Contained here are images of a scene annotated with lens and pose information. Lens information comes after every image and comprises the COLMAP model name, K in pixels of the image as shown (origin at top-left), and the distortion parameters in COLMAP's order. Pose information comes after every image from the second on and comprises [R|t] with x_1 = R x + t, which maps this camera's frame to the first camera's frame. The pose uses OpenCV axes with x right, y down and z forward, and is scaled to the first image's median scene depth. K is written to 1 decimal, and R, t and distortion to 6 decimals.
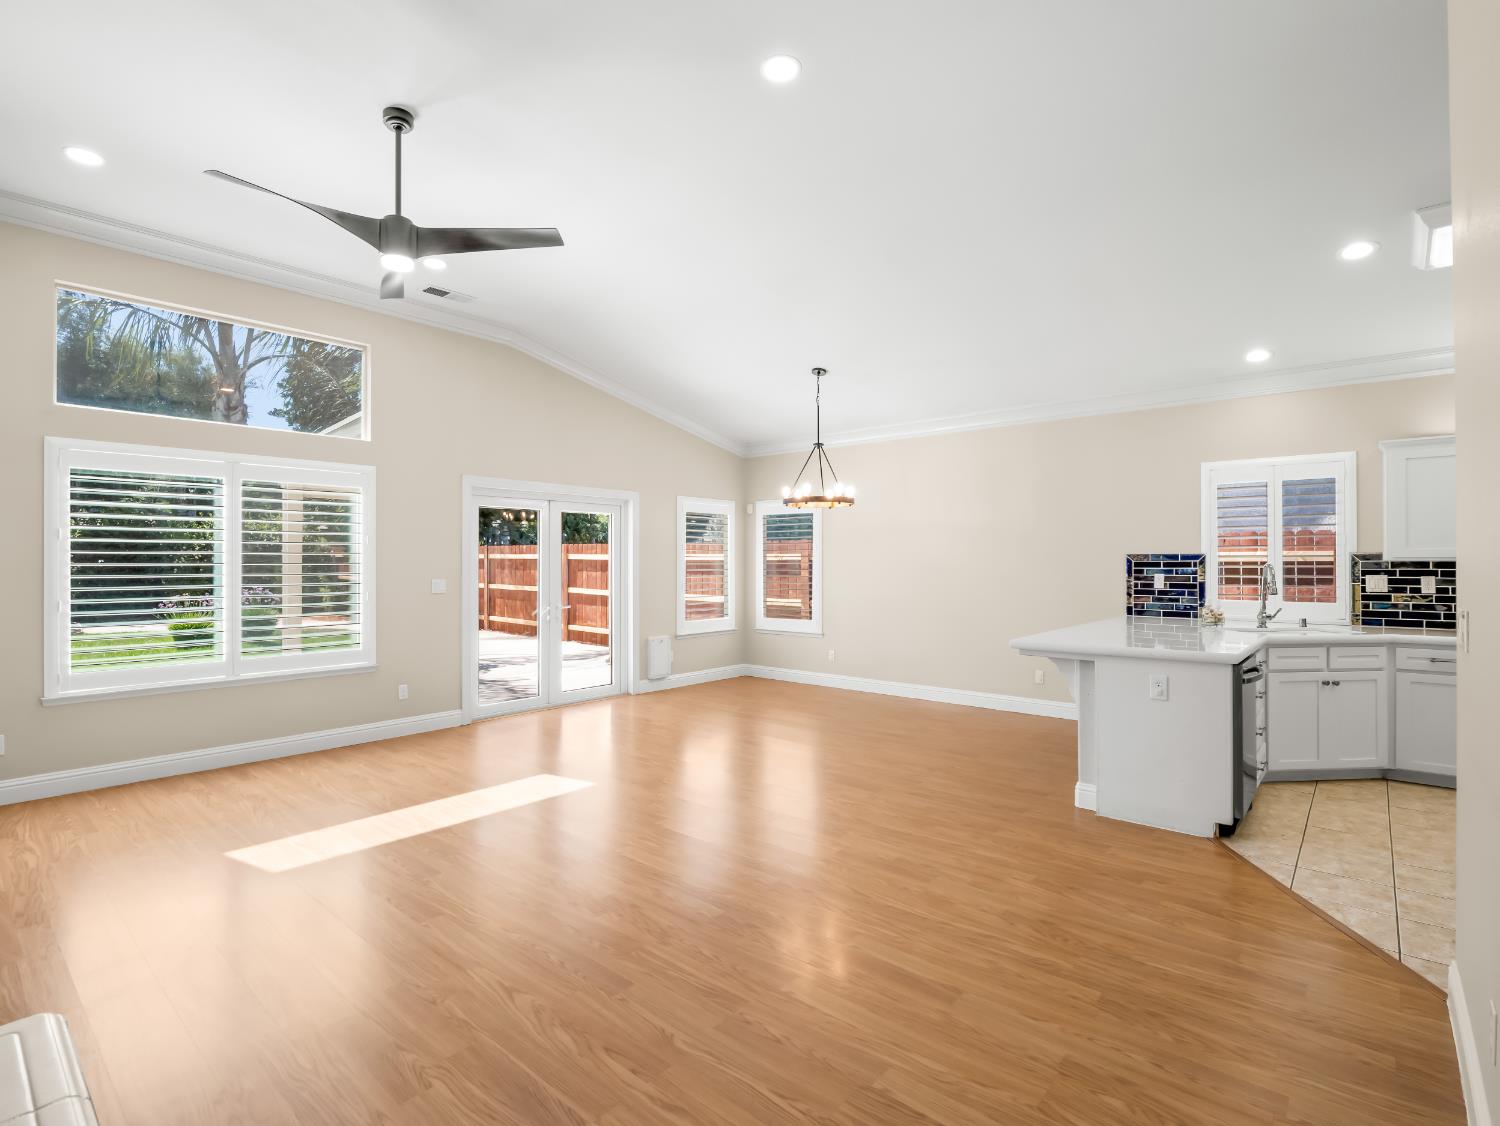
lens RADIAL K [[733.0, 0, 750.4], [0, 733.0, 570.9], [0, 0, 1]] dist [-0.021004, -0.000688]
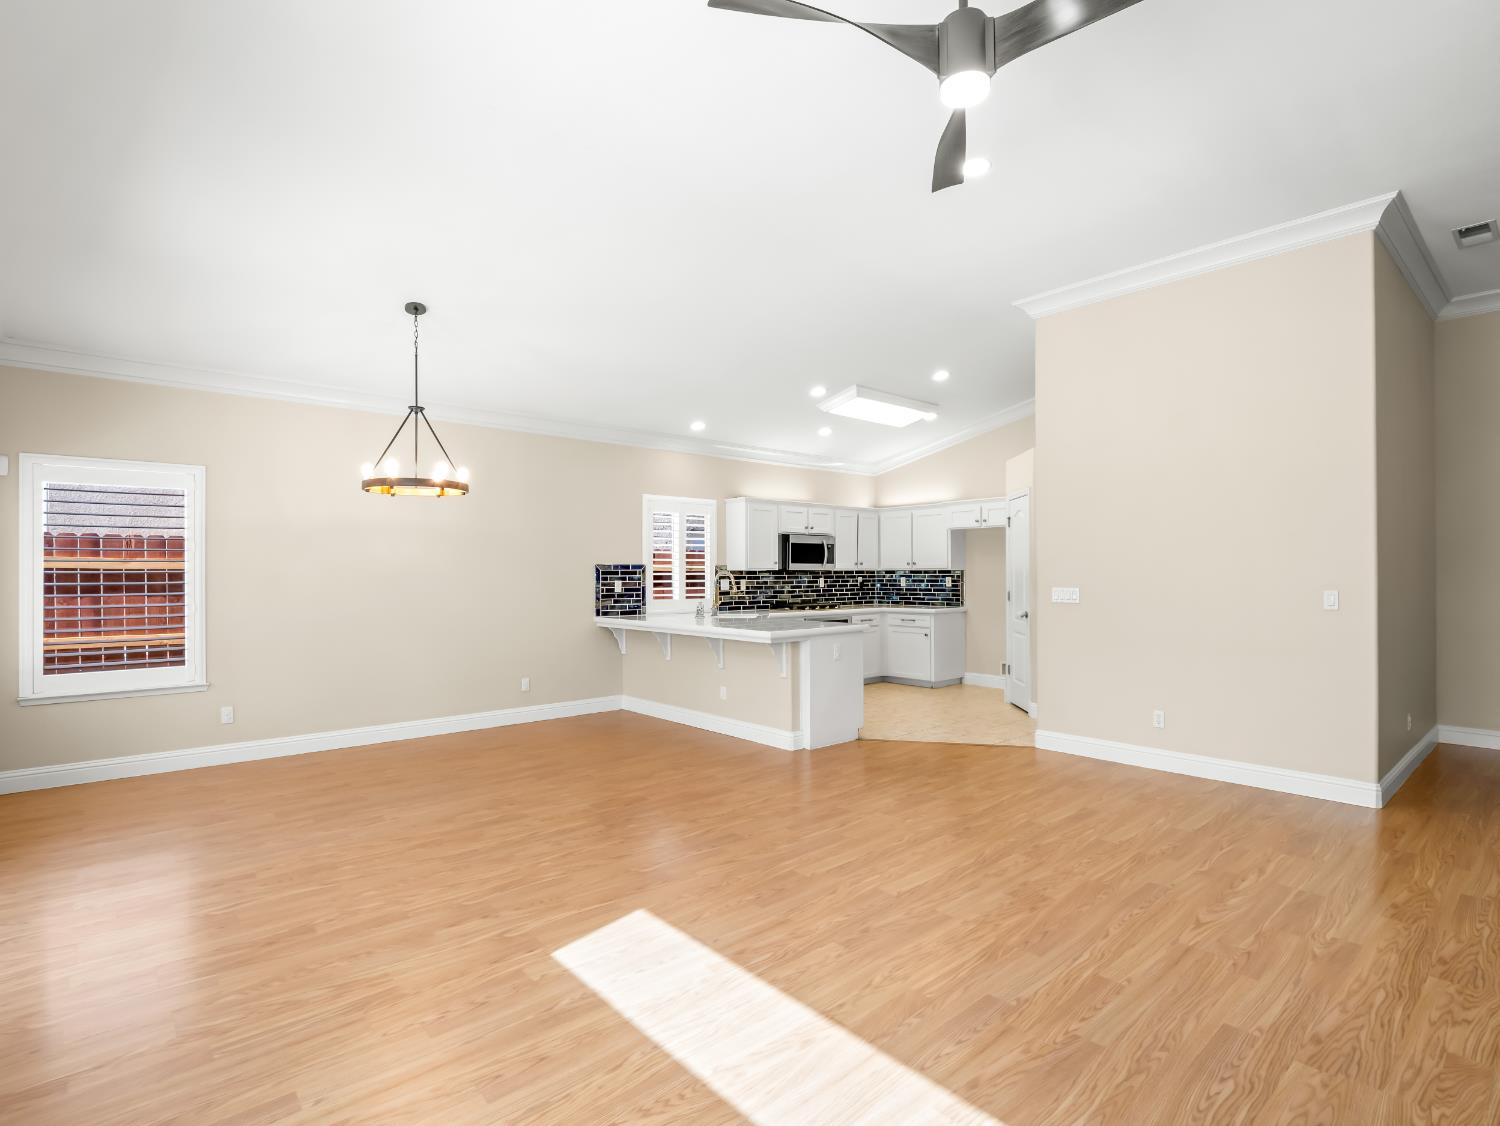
lens RADIAL K [[755.4, 0, 743.0], [0, 755.4, 567.8], [0, 0, 1]] dist [-0.004752, -0.006377]
pose [[0.138595, 0.007474, 0.990321, -0.534099], [0.013879, 0.999859, -0.009489, -0.002035], [-0.990252, 0.015060, 0.138471, 0.502021]]
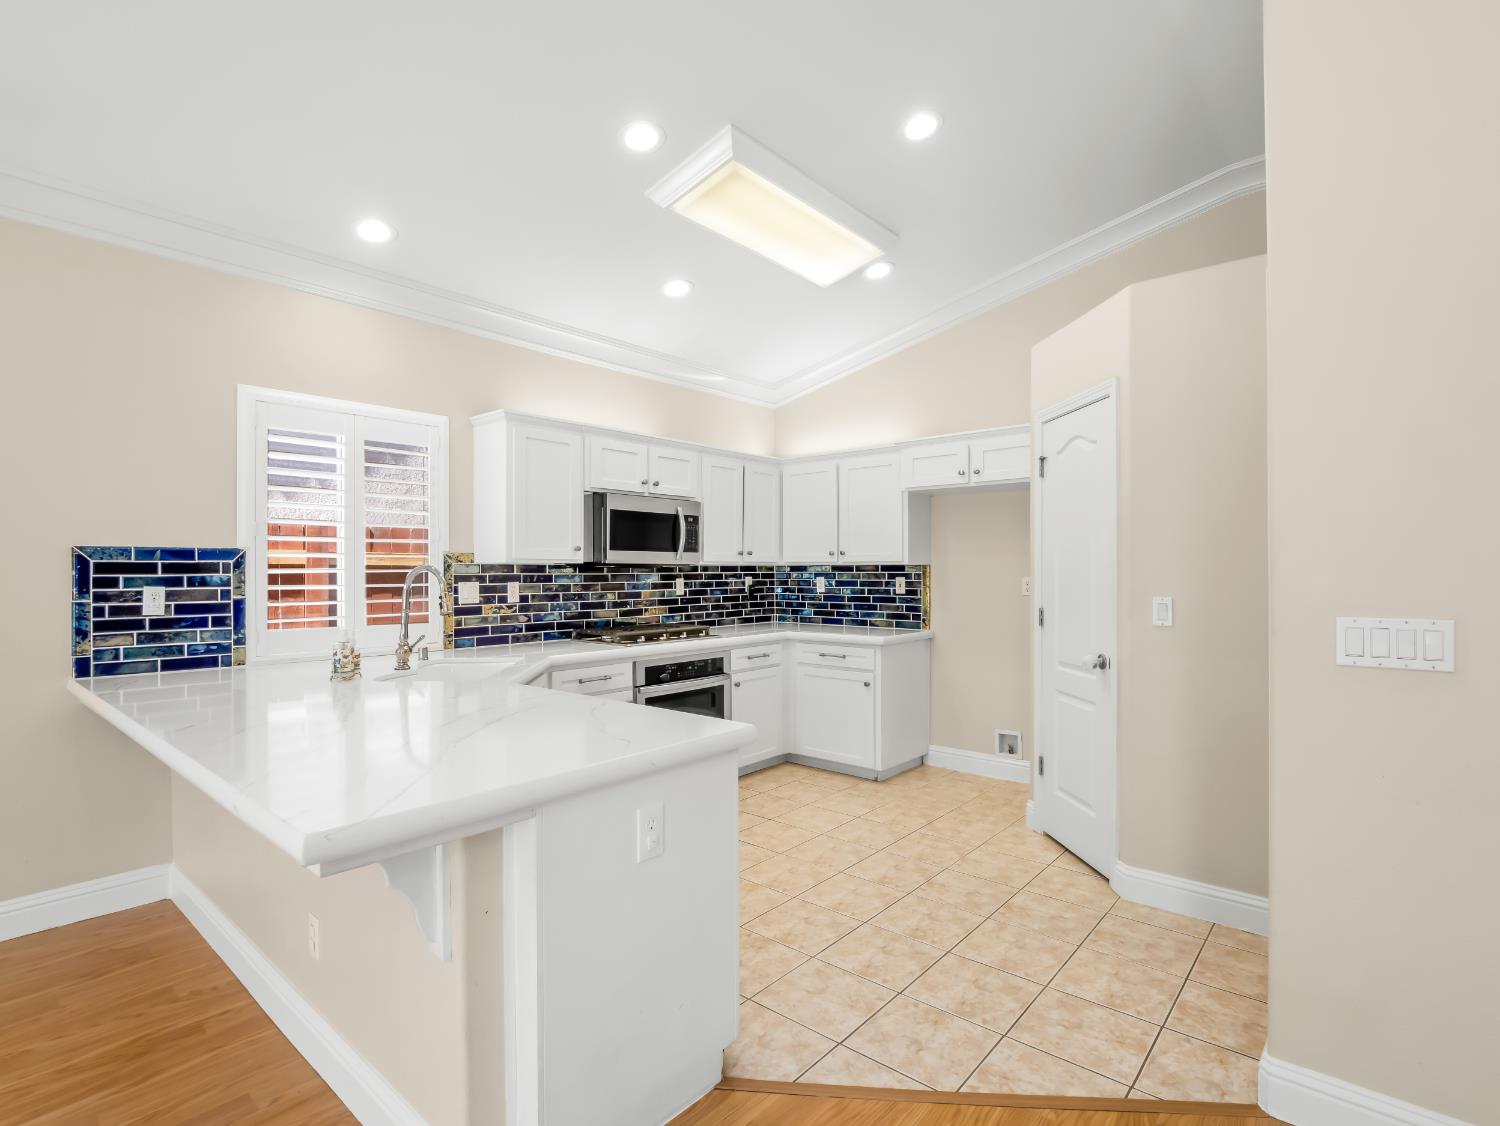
lens RADIAL K [[755.4, 0, 741.2], [0, 755.4, 560.6], [0, 0, 1]] dist [-0.004752, -0.006377]
pose [[0.009131, 0.013710, 0.999864, 0.042161], [0.012454, 0.999827, -0.013823, -0.001332], [-0.999881, 0.012578, 0.008959, 0.482159]]
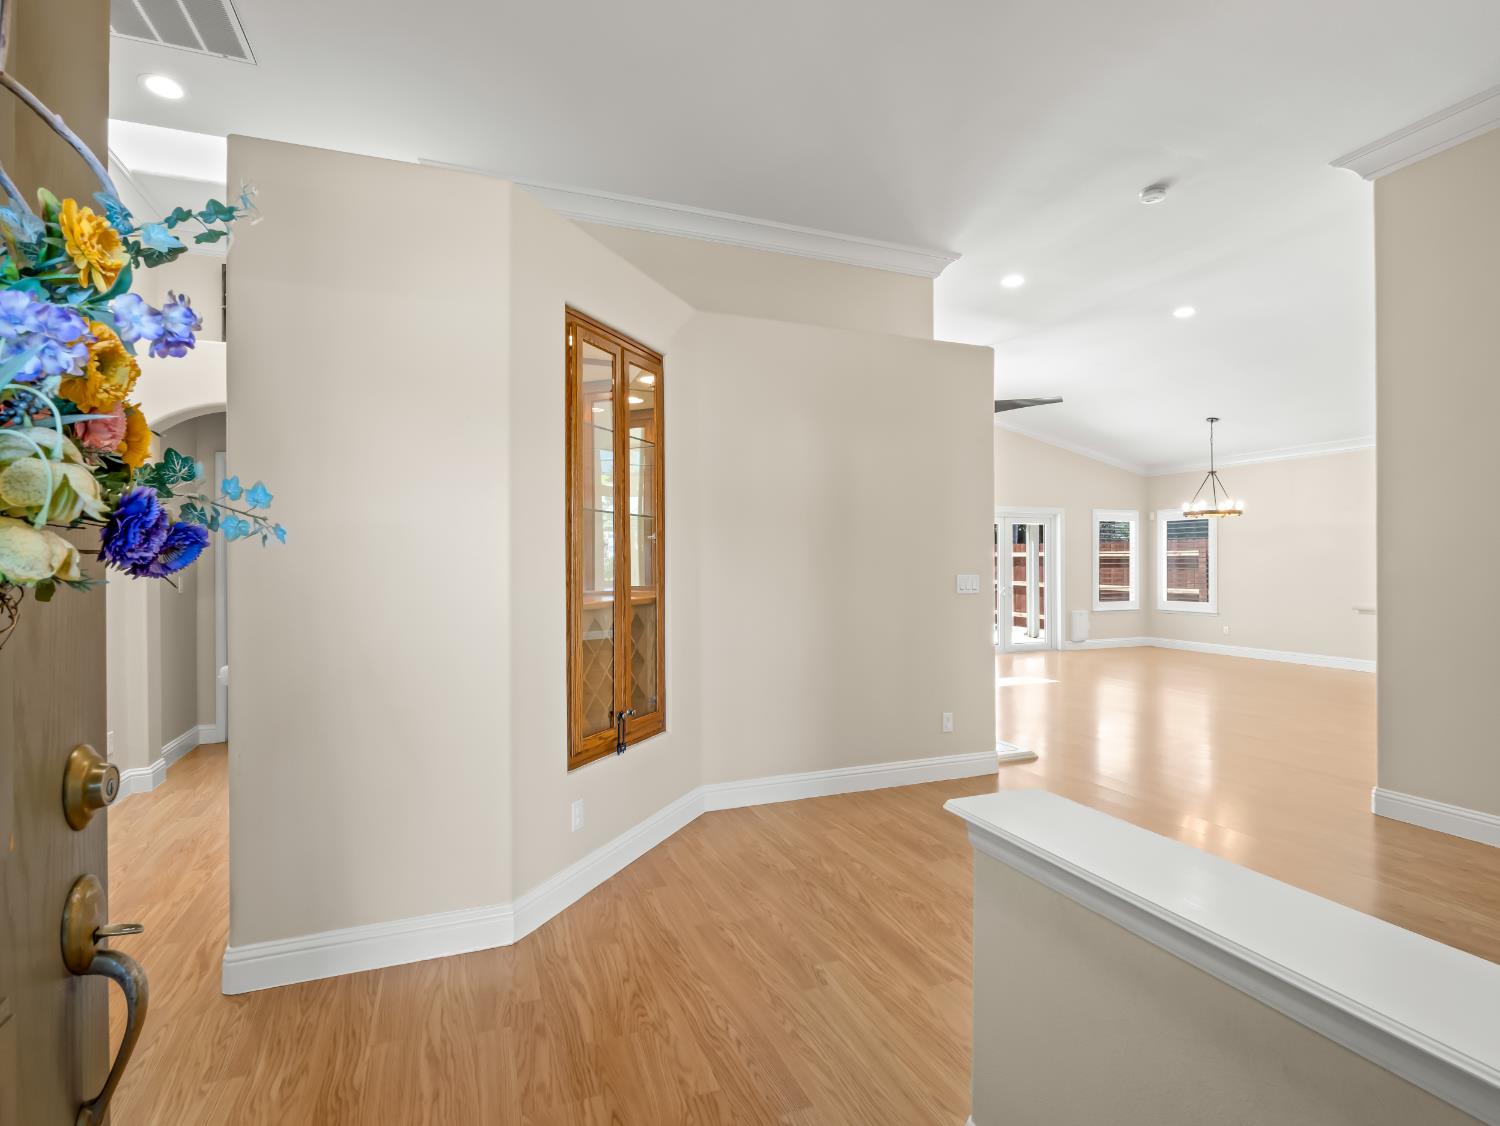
lens RADIAL K [[733.0, 0, 739.4], [0, 733.0, 566.0], [0, 0, 1]] dist [-0.021004, -0.000688]
pose [[0.879139, 0.001248, -0.476565, -0.034431], [-0.004314, 0.999976, -0.005340, 0.014966], [0.476547, 0.006750, 0.879123, -0.554673]]
